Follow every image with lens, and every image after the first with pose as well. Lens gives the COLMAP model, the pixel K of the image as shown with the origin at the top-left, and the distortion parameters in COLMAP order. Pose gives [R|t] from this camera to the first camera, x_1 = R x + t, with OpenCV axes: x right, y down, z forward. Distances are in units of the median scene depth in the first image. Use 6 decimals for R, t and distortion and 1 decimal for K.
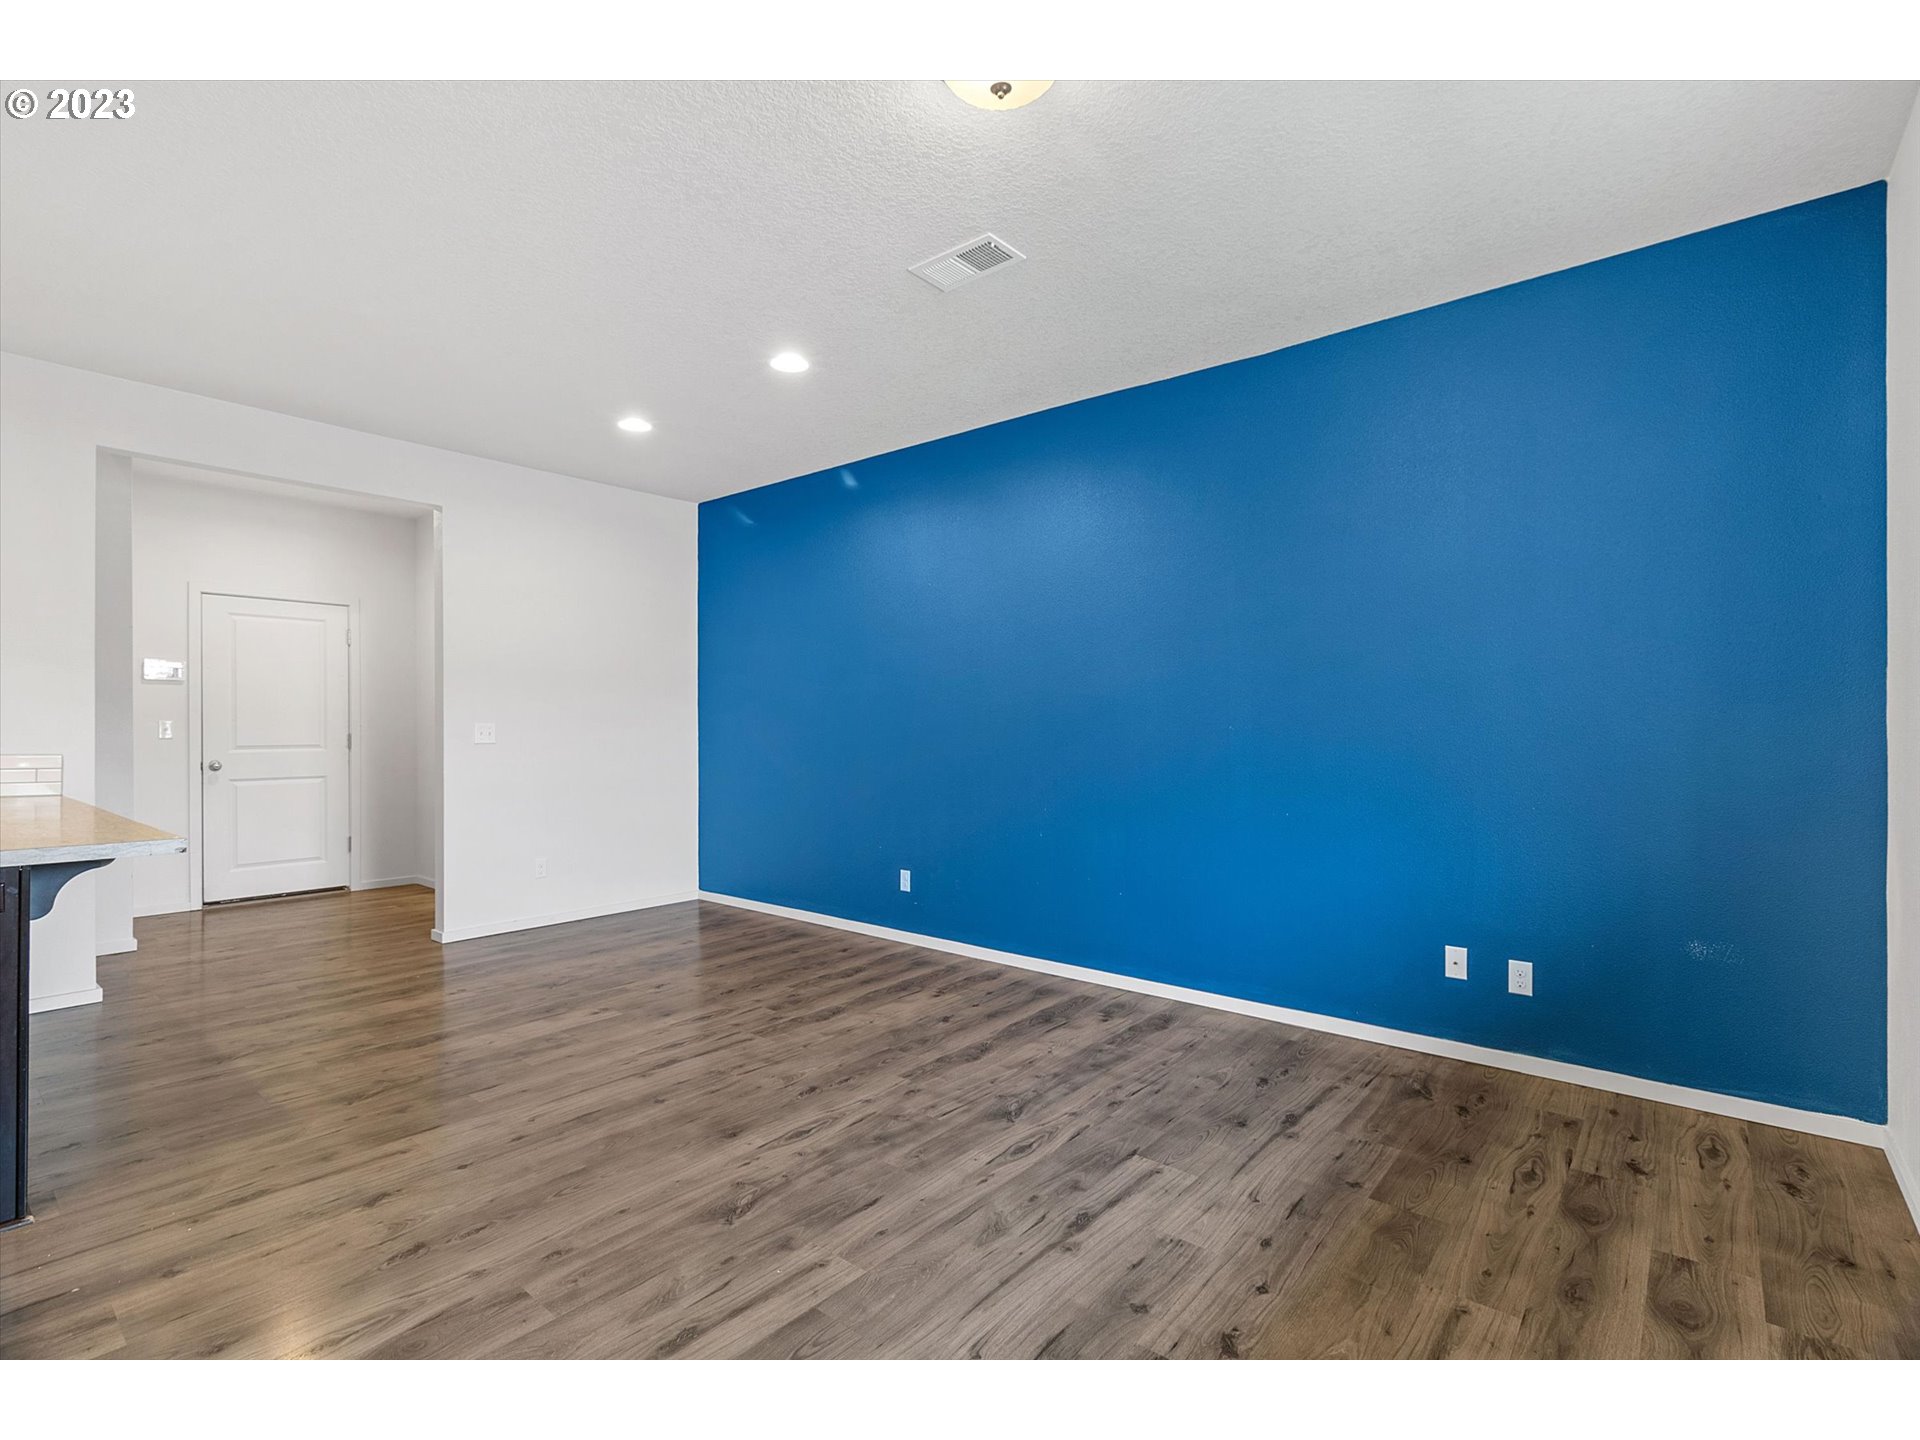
lens RADIAL K [[899.8, 0, 971.0], [0, 899.8, 723.5], [0, 0, 1]] dist [0.002432, 0.000249]
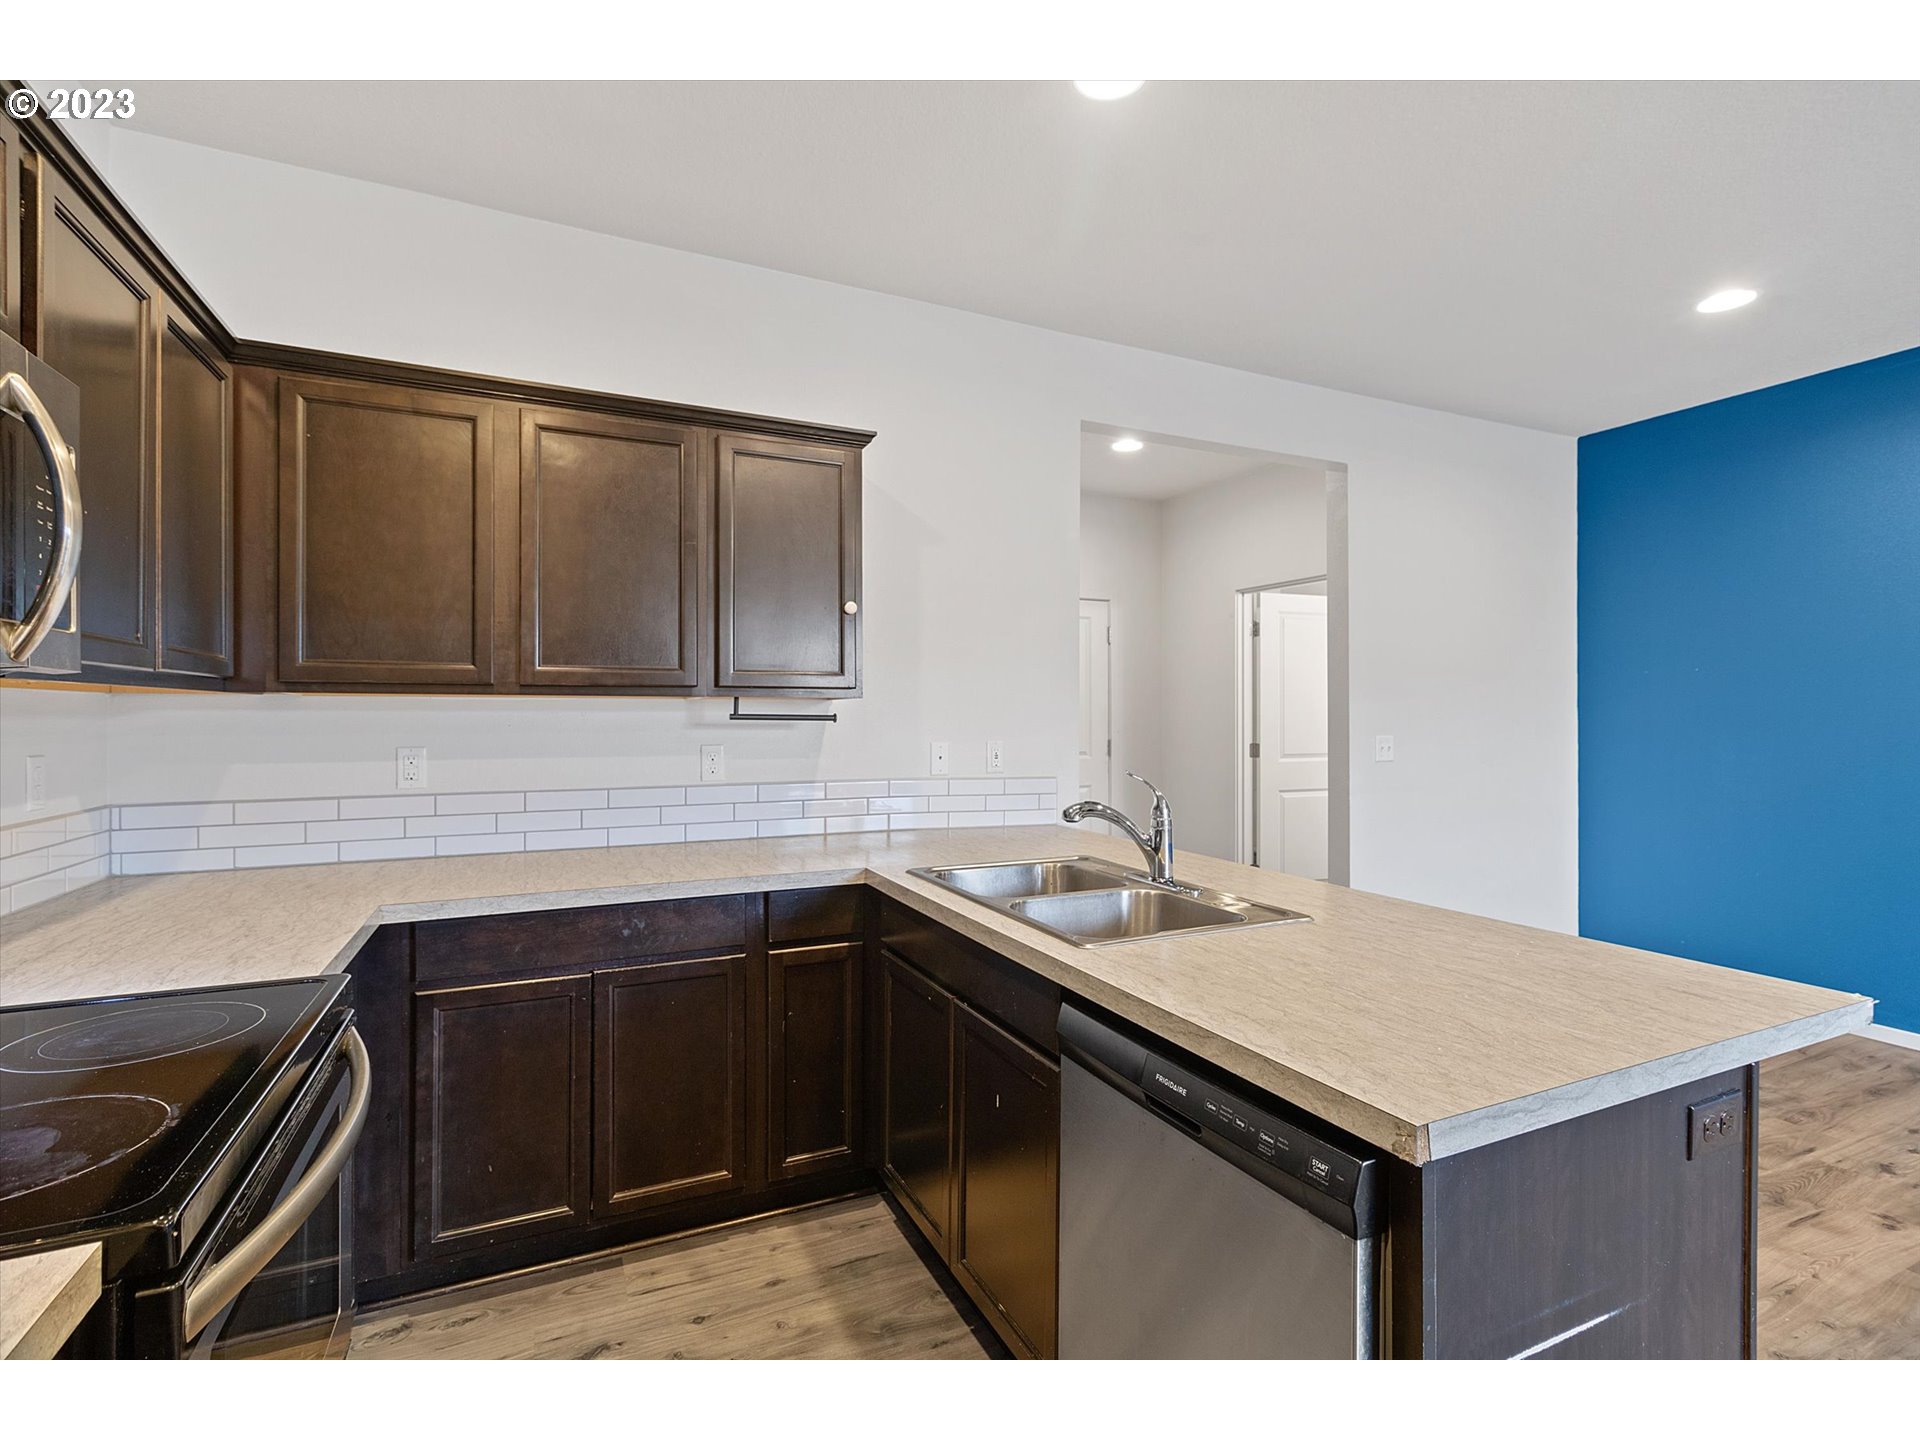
lens RADIAL K [[897.0, 0, 967.4], [0, 897.0, 714.6], [0, 0, 1]] dist [0.002006, 0.000226]
pose [[0.902881, 0.000415, -0.429890, -0.884920], [0.000596, 0.999997, 0.002216, -0.033912], [0.429890, -0.002257, 0.902878, 0.221975]]
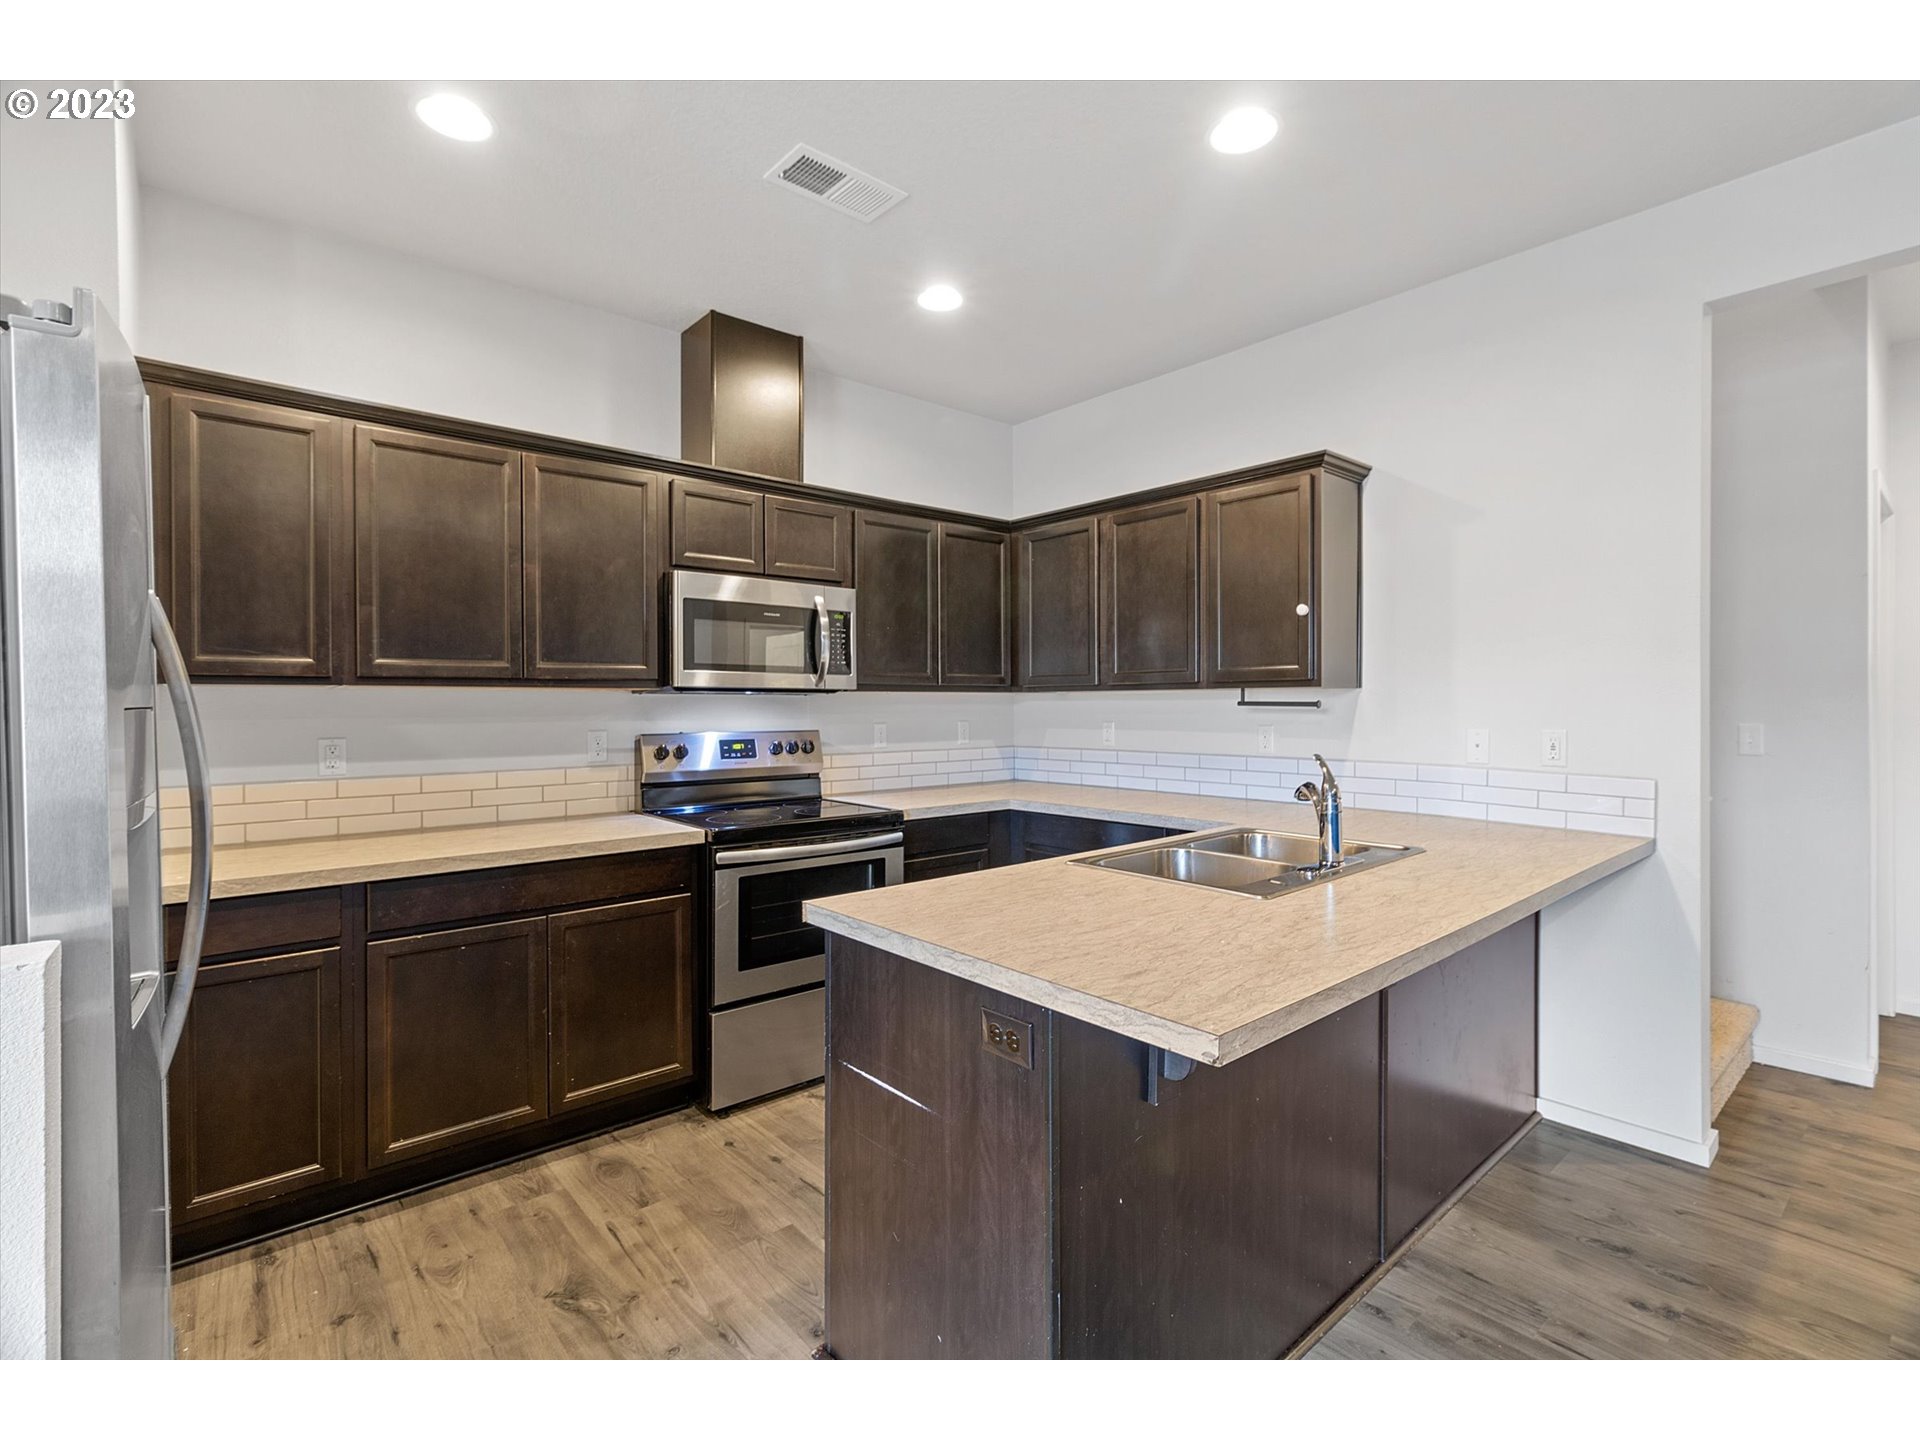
lens RADIAL K [[888.3, 0, 966.2], [0, 888.3, 705.8], [0, 0, 1]] dist [-0.000705, -0.000152]
pose [[-0.171798, 0.004311, -0.985123, -0.320868], [0.009686, 0.999949, 0.002687, -0.033212], [0.985085, -0.009080, -0.171831, 0.746160]]
